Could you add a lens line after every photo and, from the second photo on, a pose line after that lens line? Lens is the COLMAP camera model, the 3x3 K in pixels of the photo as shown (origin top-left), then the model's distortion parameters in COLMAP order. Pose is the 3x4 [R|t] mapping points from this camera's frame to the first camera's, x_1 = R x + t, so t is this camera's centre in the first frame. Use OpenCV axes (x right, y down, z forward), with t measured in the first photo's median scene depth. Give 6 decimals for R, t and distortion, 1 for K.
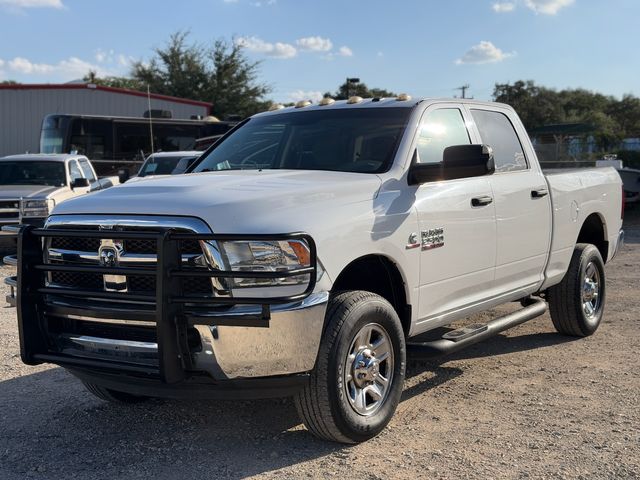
lens RADIAL K [[892.7, 0, 307.3], [0, 892.7, 265.4], [0, 0, 1]] dist [0.120394, 0.000000]
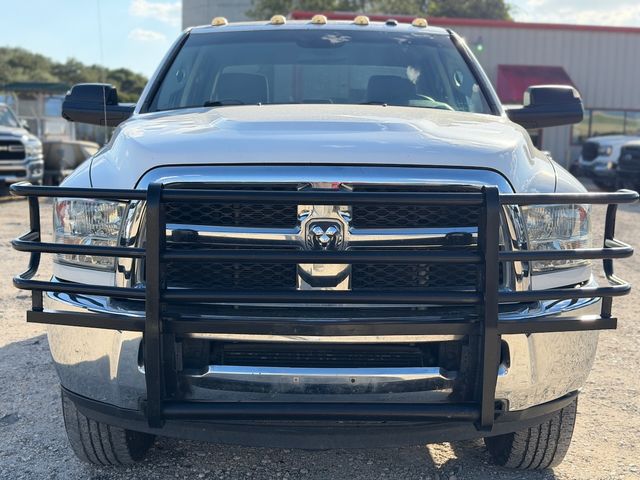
lens RADIAL K [[892.7, 0, 296.3], [0, 892.7, 247.4], [0, 0, 1]] dist [0.120394, 0.000000]
pose [[0.814680, -0.039891, 0.578537, -0.584135], [0.027043, 0.999159, 0.030813, -0.020194], [-0.579280, -0.009458, 0.815074, 0.504045]]
